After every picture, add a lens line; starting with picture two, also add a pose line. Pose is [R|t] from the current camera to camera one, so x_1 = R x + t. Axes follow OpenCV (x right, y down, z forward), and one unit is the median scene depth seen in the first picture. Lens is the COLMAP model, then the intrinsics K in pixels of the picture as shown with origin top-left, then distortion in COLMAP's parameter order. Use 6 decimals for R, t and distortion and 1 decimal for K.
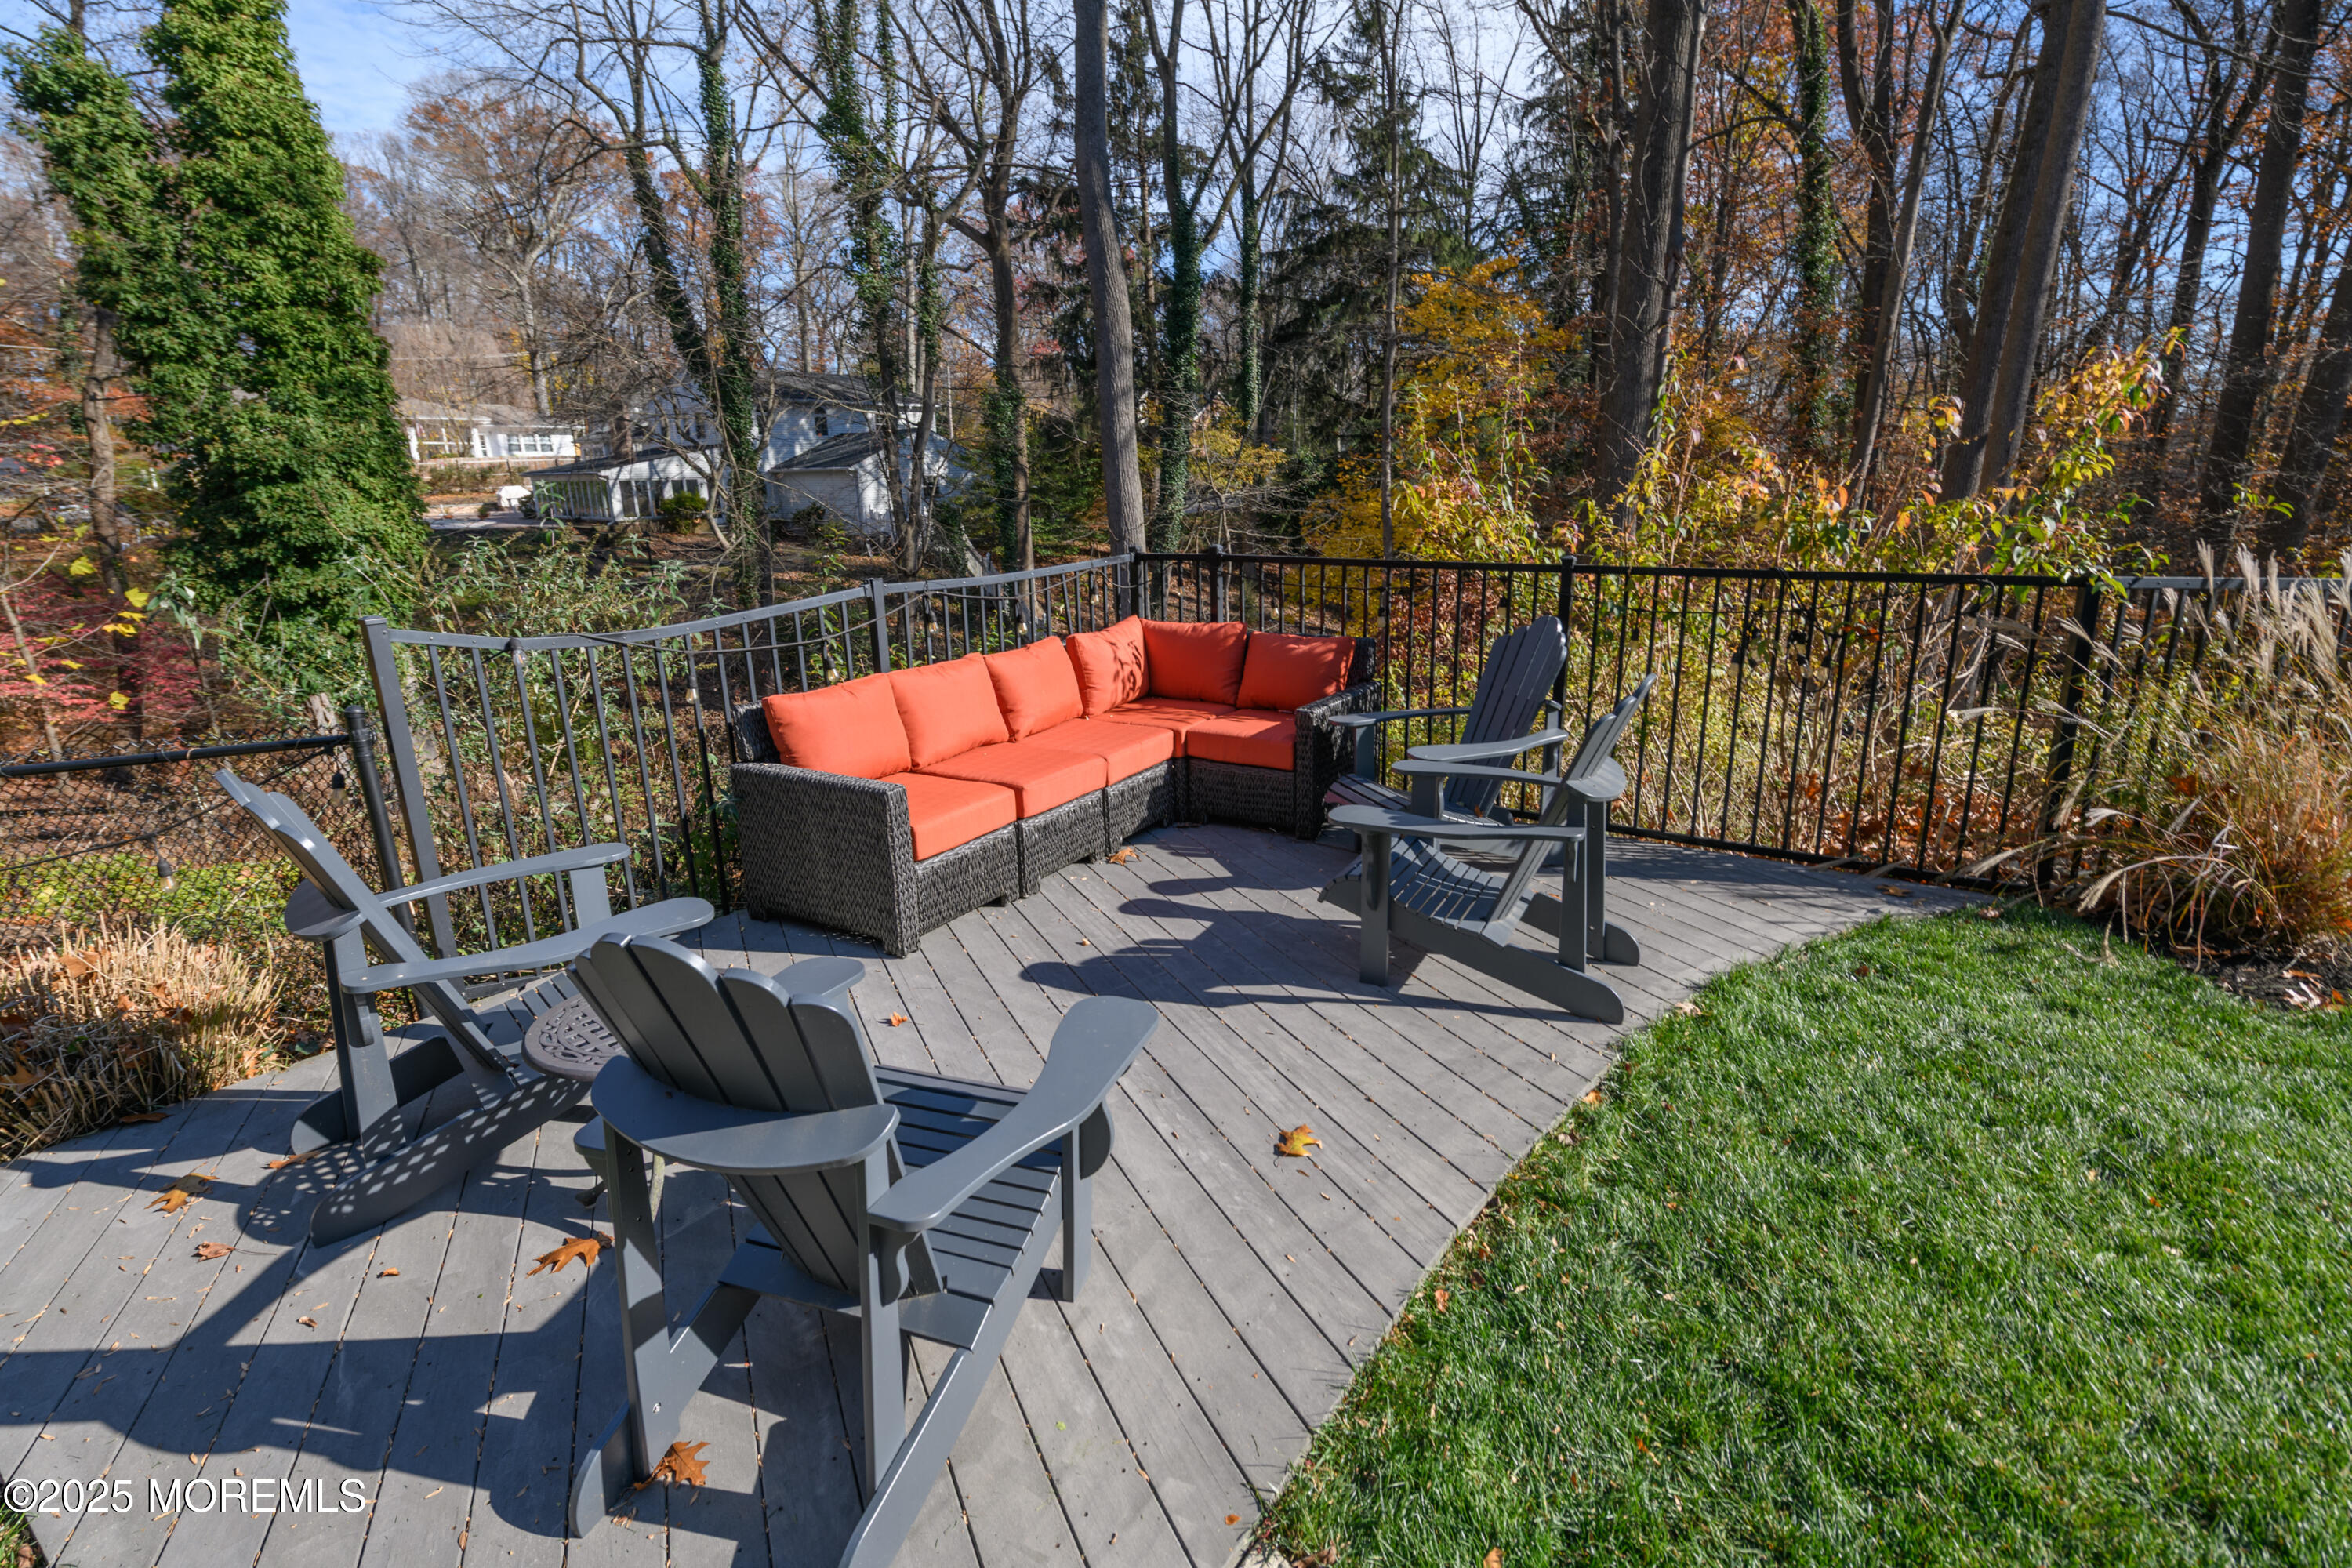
lens RADIAL K [[1115.5, 0, 1176.0], [0, 1115.5, 784.0], [0, 0, 1]] dist [-0.000663, -0.000560]
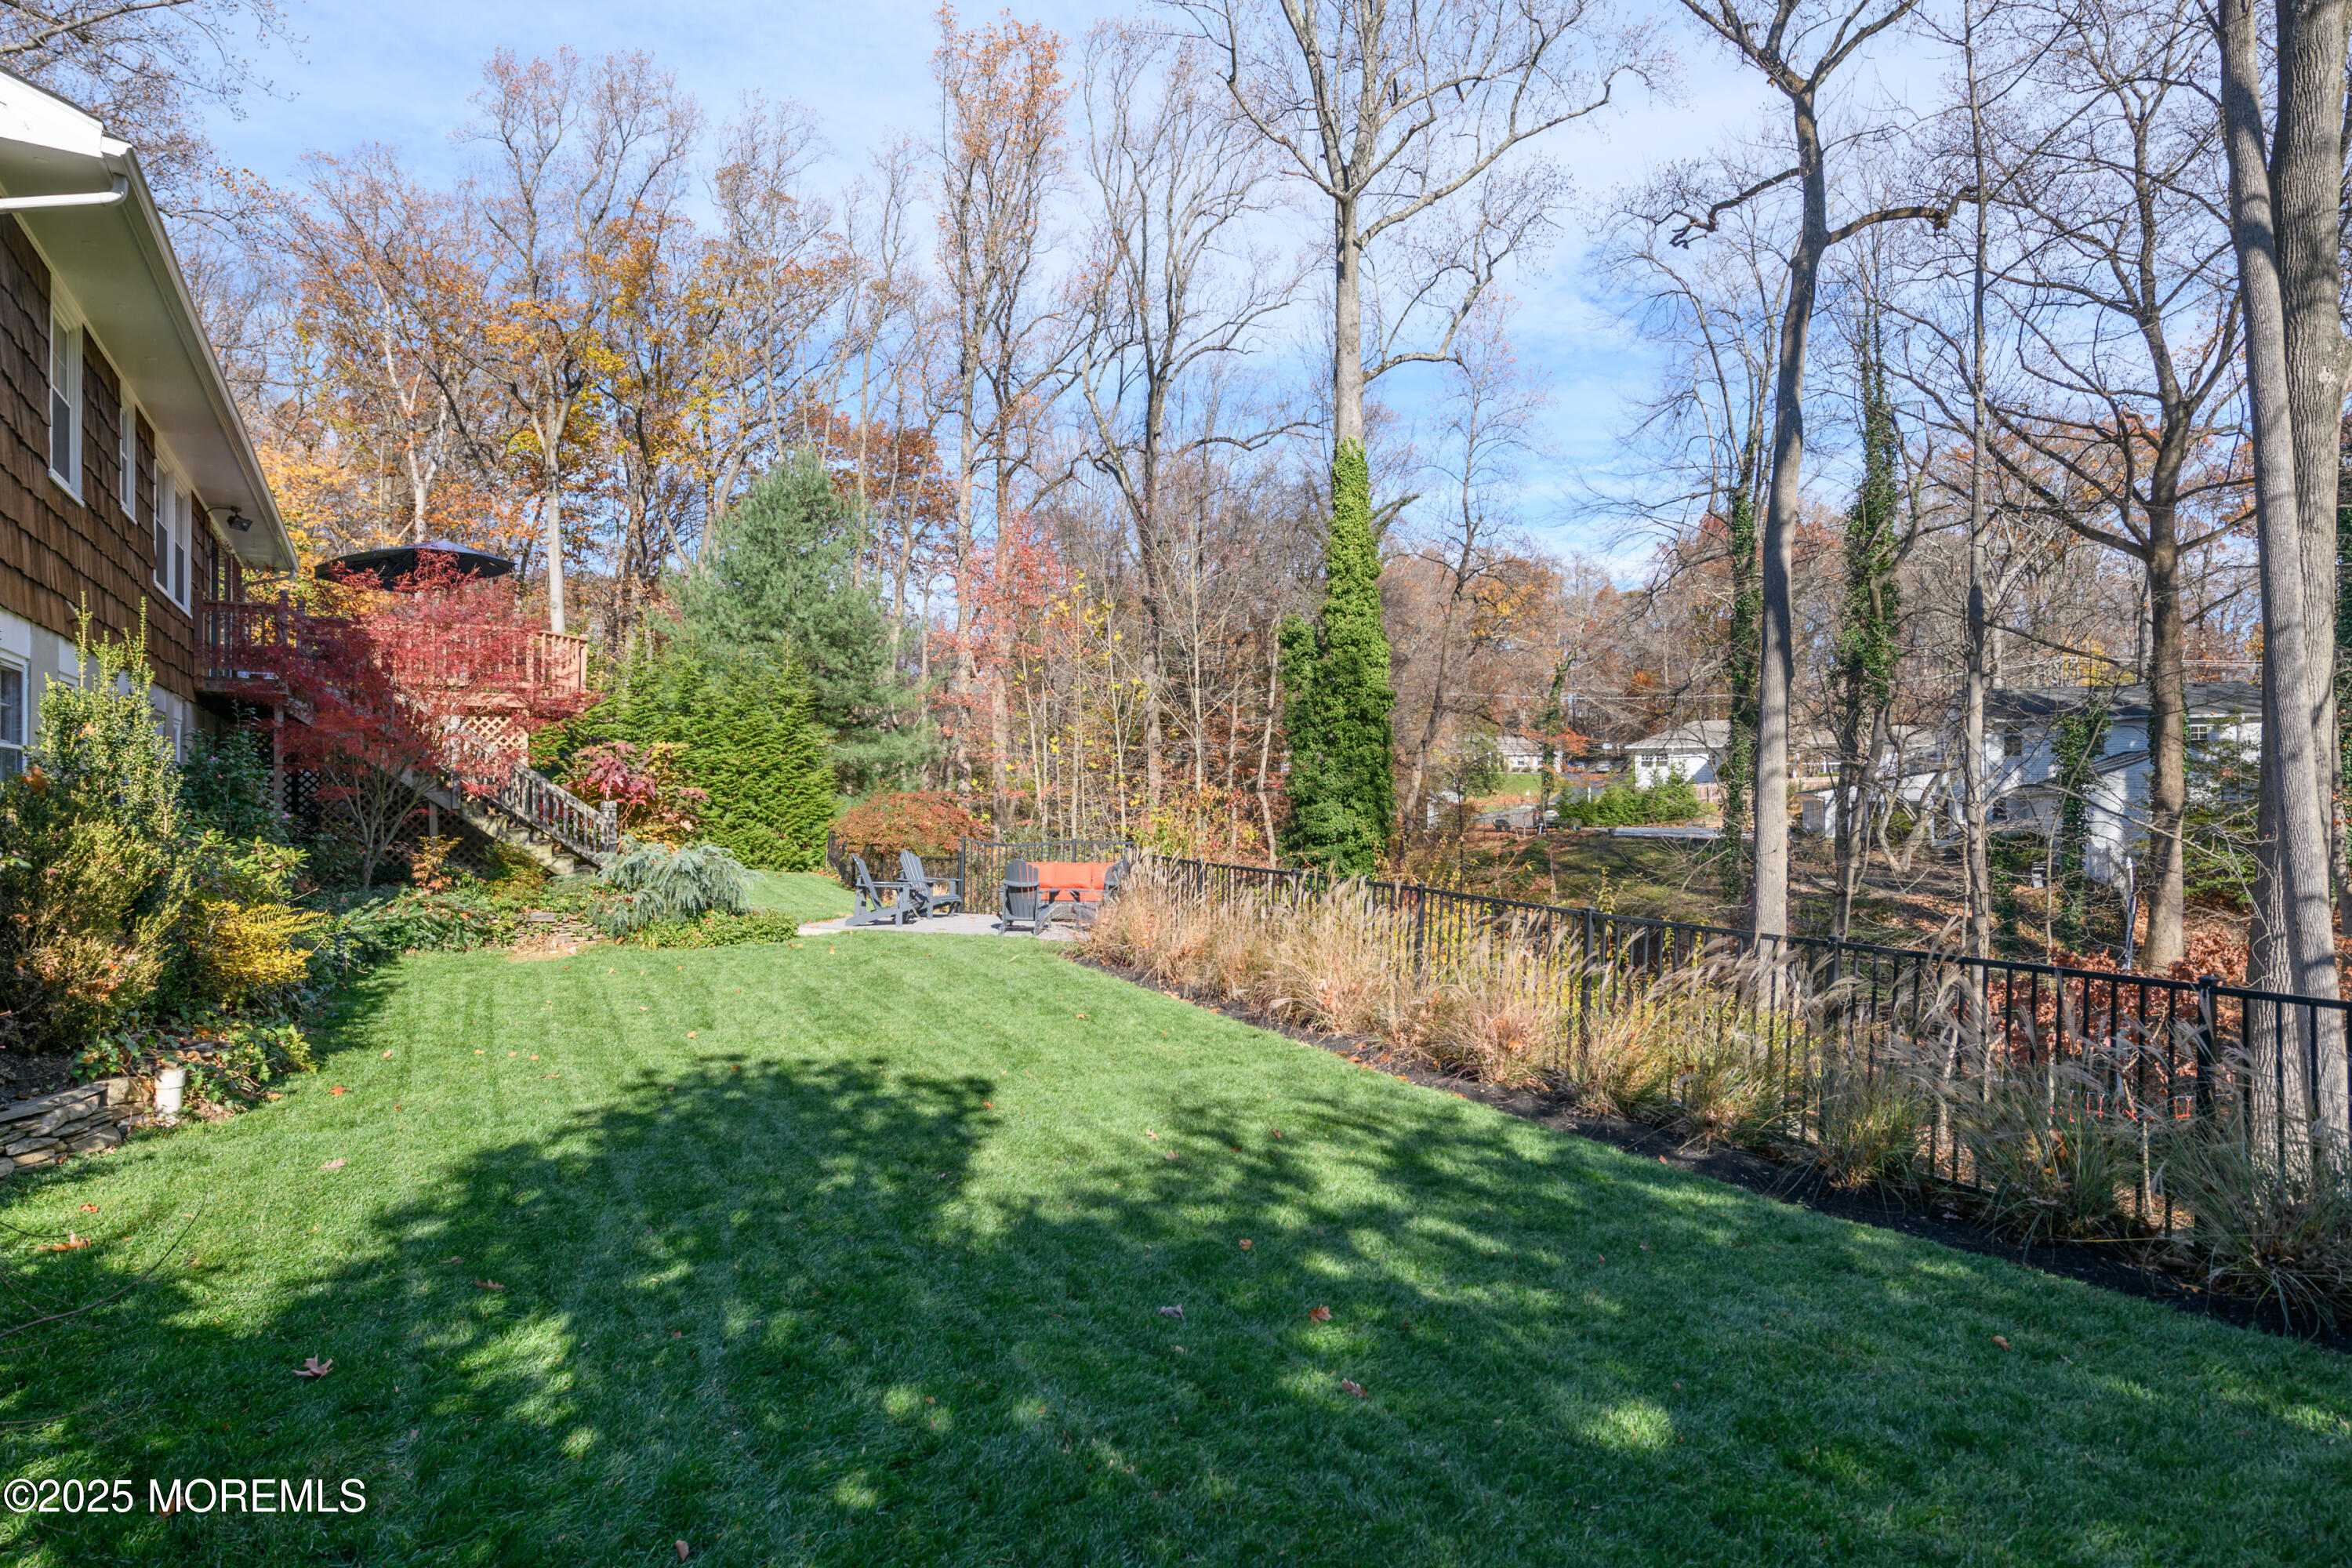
lens RADIAL K [[1296.9, 0, 1176.0], [0, 1296.9, 784.0], [0, 0, 1]] dist [0.005572, 0.000147]
pose [[0.345178, 0.004046, -0.938528, 1.343362], [-0.254175, 0.963024, -0.089330, -0.030538], [0.903464, 0.269386, 0.333443, -0.031375]]
